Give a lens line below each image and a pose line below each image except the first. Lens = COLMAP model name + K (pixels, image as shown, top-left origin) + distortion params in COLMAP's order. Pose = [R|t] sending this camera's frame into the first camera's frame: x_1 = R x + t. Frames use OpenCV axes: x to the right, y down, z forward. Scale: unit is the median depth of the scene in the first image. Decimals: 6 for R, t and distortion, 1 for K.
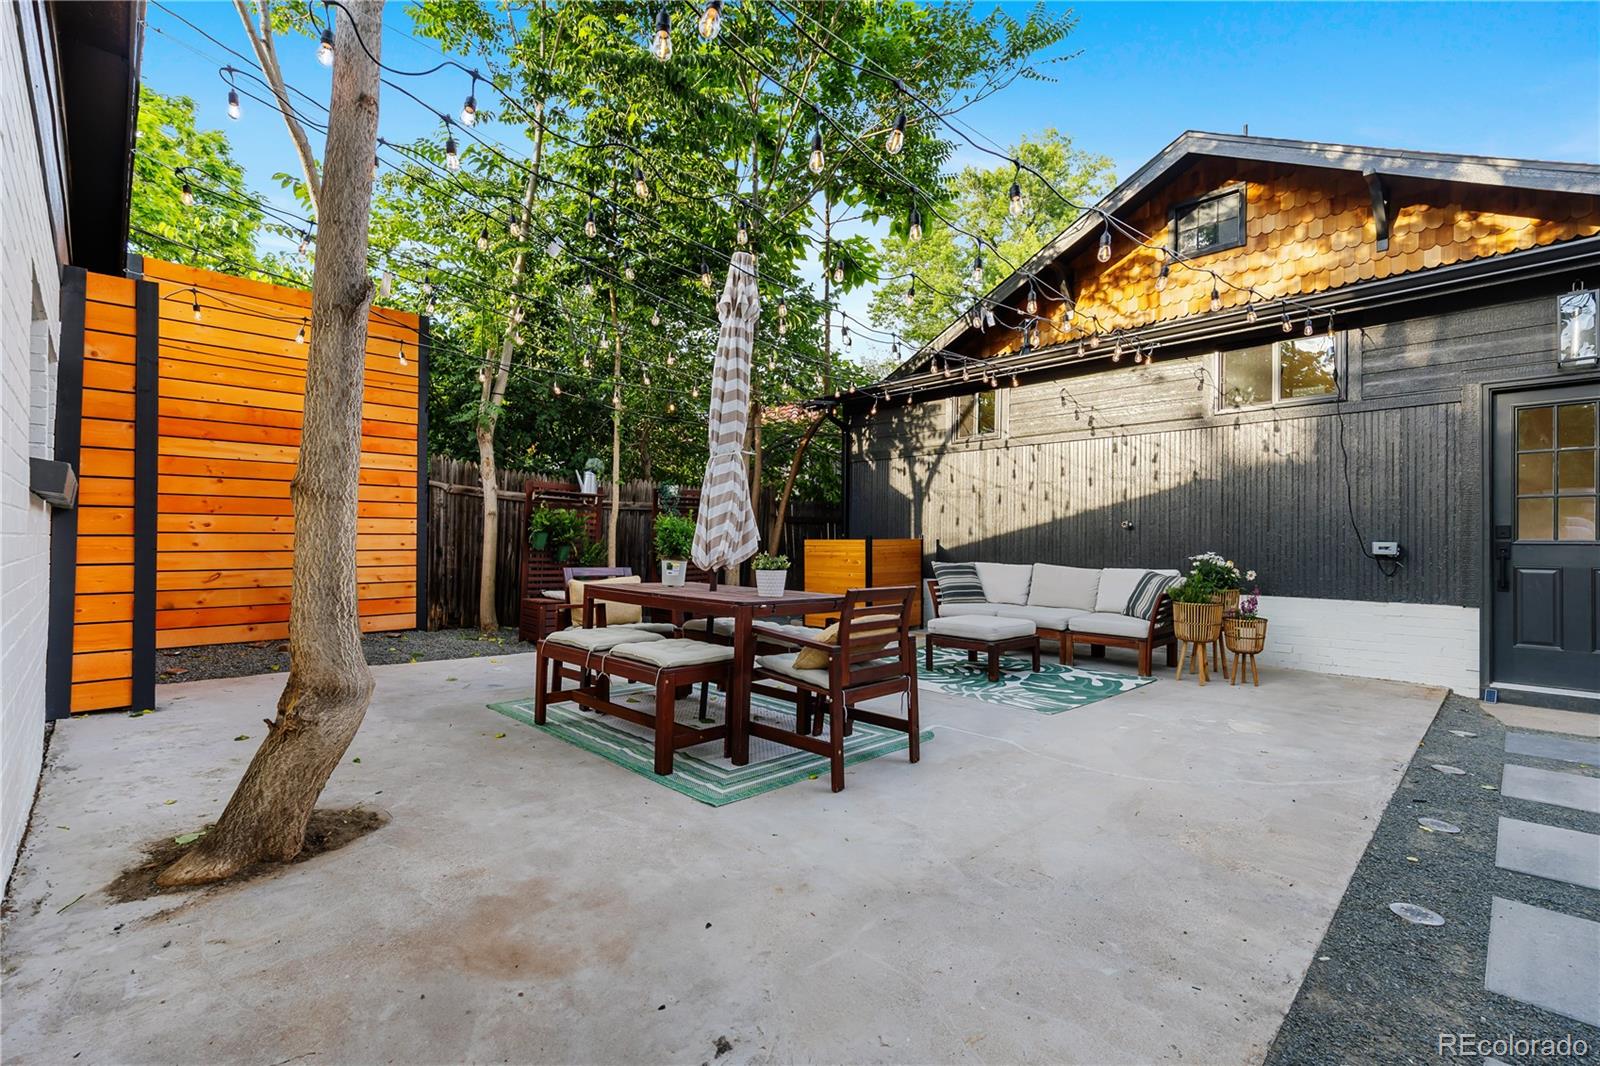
lens RADIAL K [[703.4, 0, 800.0], [0, 703.4, 533.0], [0, 0, 1]] dist [-0.001572, -0.000775]
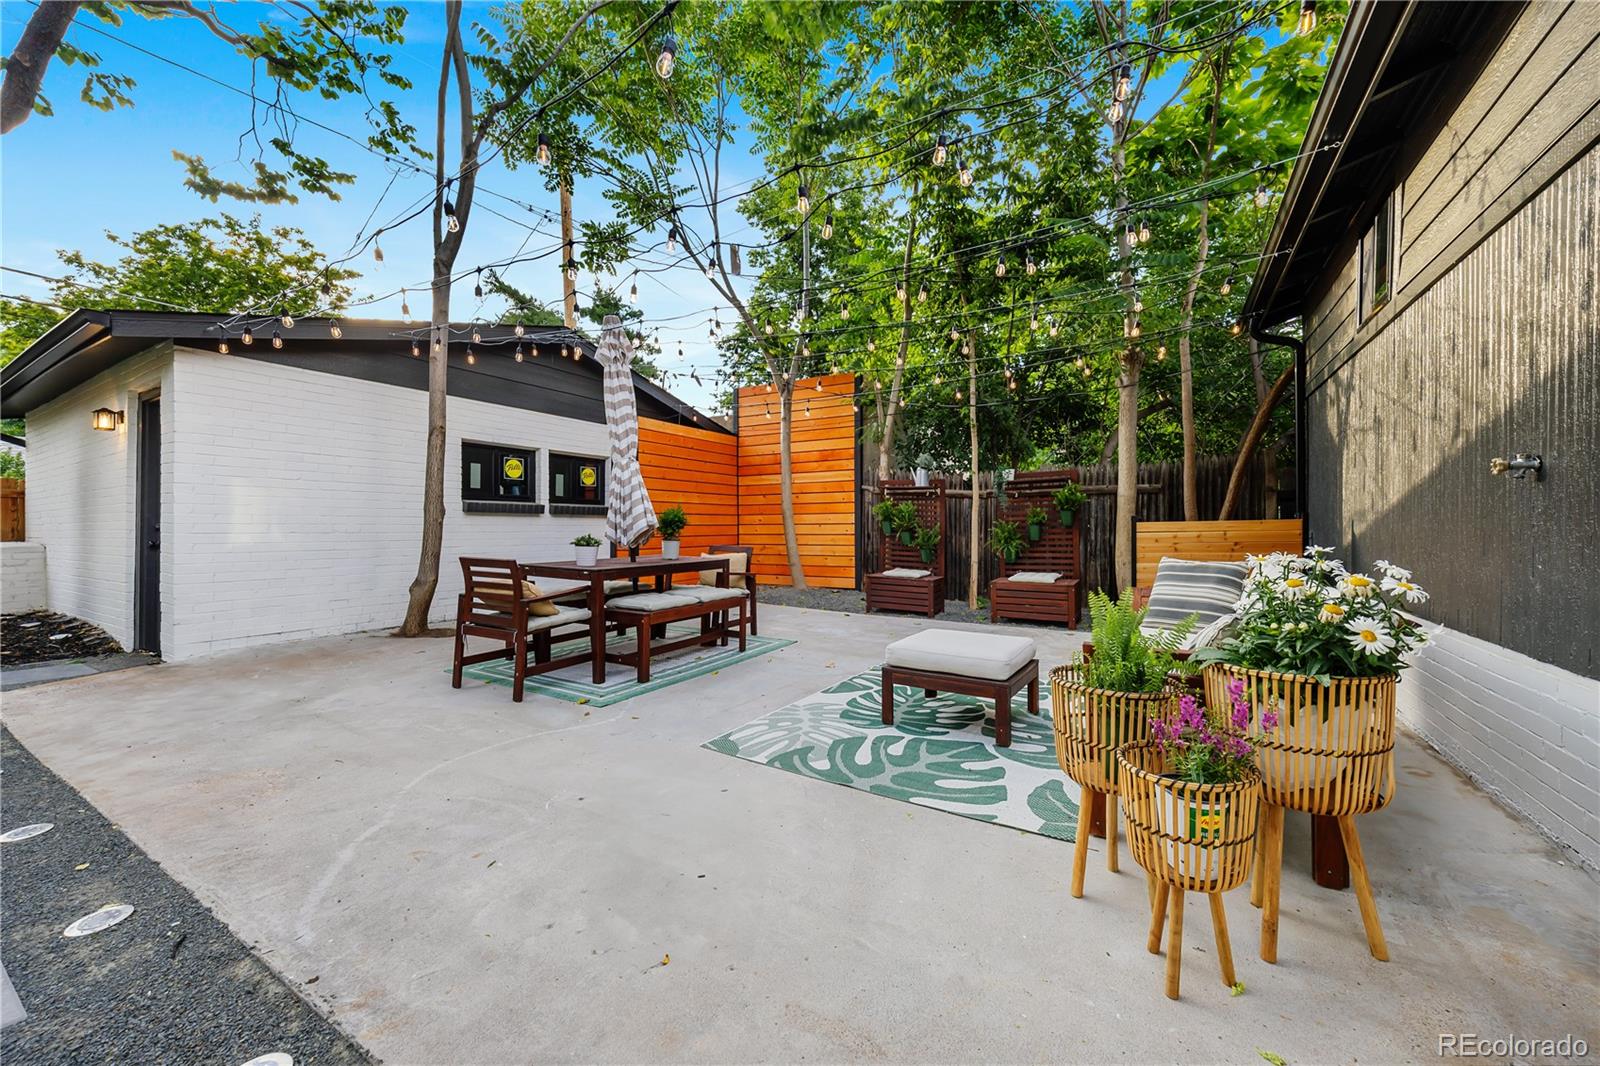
lens RADIAL K [[604.1, 0, 800.0], [0, 604.1, 533.0], [0, 0, 1]] dist [0.000192, 0.000355]
pose [[0.253249, 0.001552, -0.967400, 1.359000], [0.014025, 0.999888, 0.005275, 0.027196], [0.967299, -0.014904, 0.253199, 1.241568]]
